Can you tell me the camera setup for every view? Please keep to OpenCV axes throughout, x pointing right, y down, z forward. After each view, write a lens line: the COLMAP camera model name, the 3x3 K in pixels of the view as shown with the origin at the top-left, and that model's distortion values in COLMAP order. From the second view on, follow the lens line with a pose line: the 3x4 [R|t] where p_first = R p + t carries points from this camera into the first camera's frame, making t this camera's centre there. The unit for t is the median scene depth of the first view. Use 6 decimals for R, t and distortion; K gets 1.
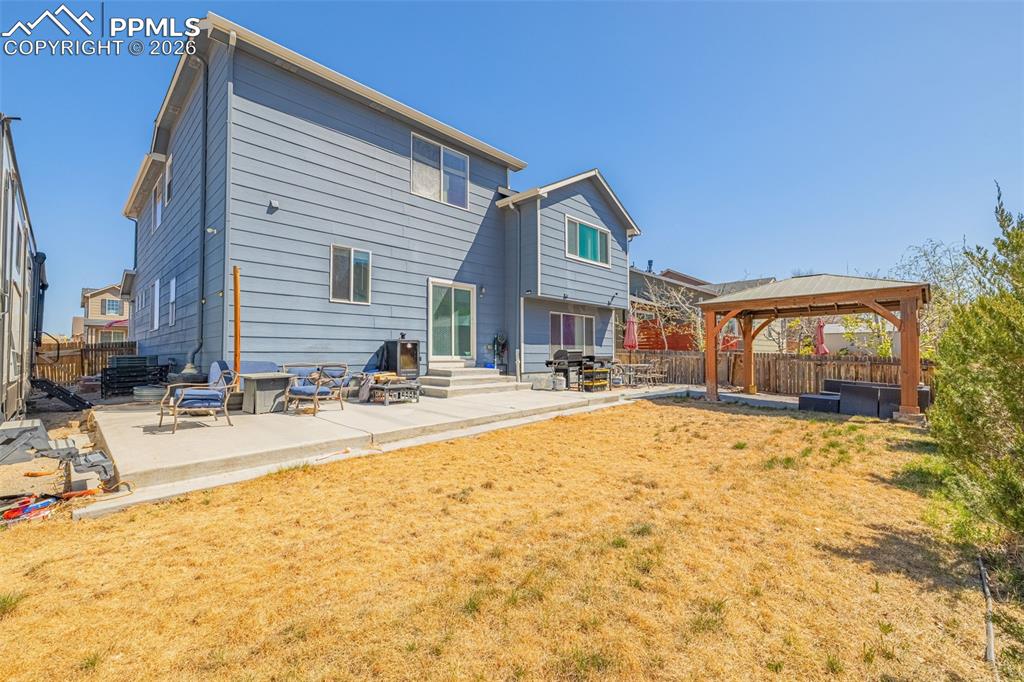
lens RADIAL K [[433.0, 0, 512.0], [0, 433.0, 341.0], [0, 0, 1]] dist [0.000367, 0.000107]
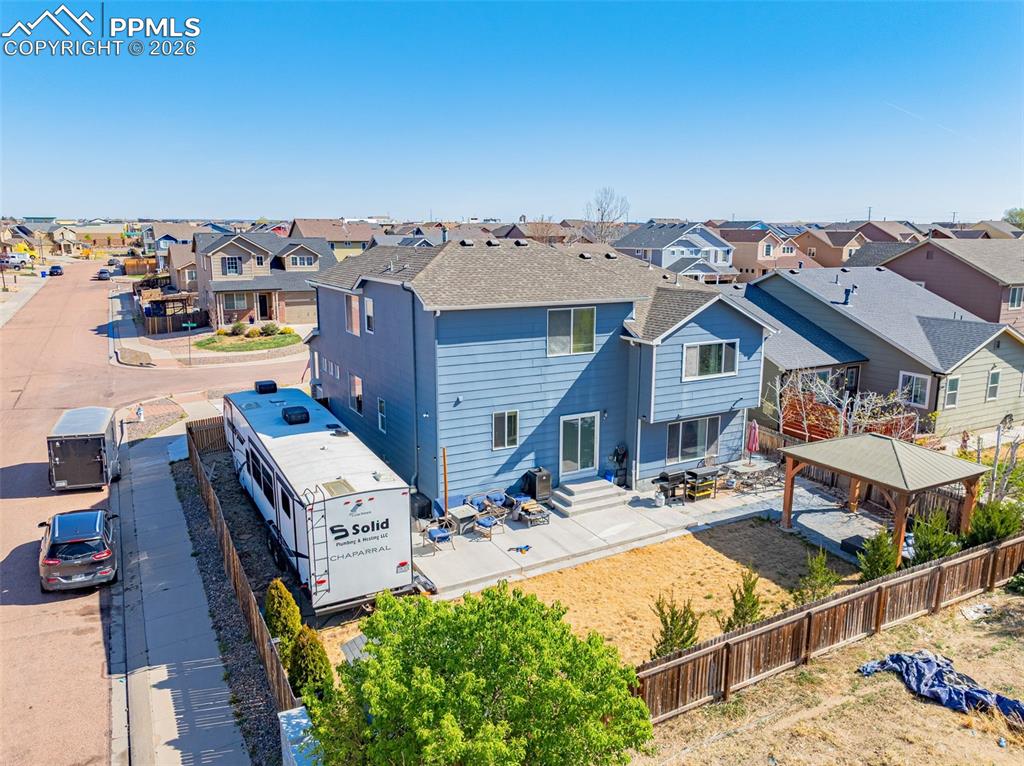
lens RADIAL K [[739.5, 0, 512.0], [0, 739.5, 383.0], [0, 0, 1]] dist [-0.002293, -0.000342]
pose [[0.952435, 0.063178, -0.298121, 0.317717], [0.007389, 0.973199, 0.229846, -0.732184], [0.304653, -0.221116, 0.926442, -1.055105]]
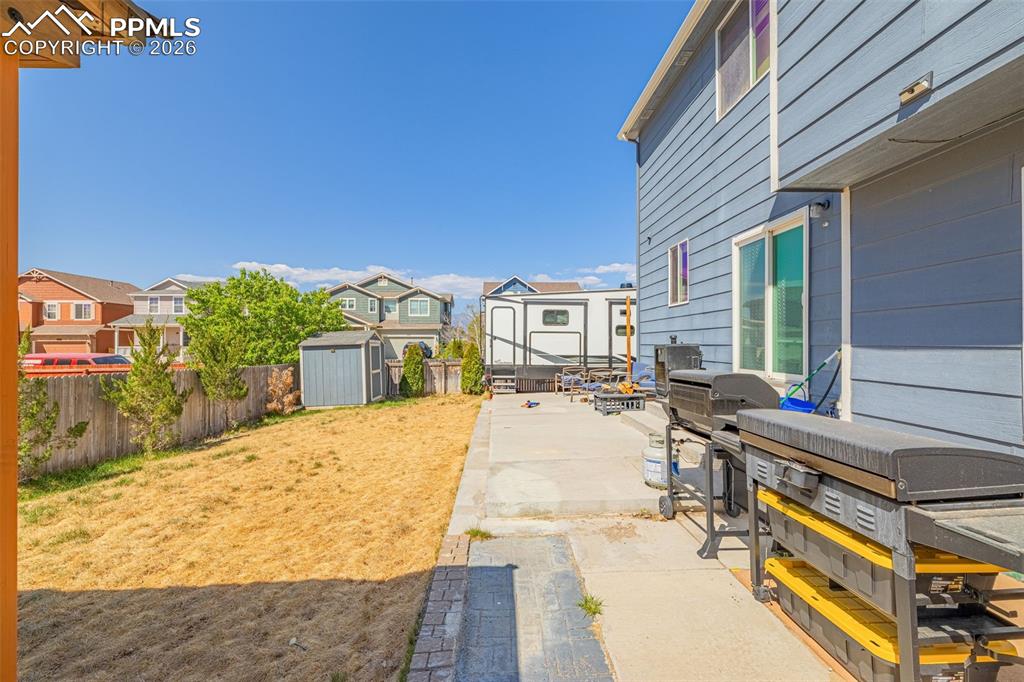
lens RADIAL K [[433.0, 0, 512.0], [0, 433.0, 341.0], [0, 0, 1]] dist [0.000367, 0.000107]
pose [[-0.691629, -0.002845, -0.722247, 0.437812], [0.026944, 0.999195, -0.029738, 0.005382], [0.721750, -0.040028, -0.690996, 1.141550]]
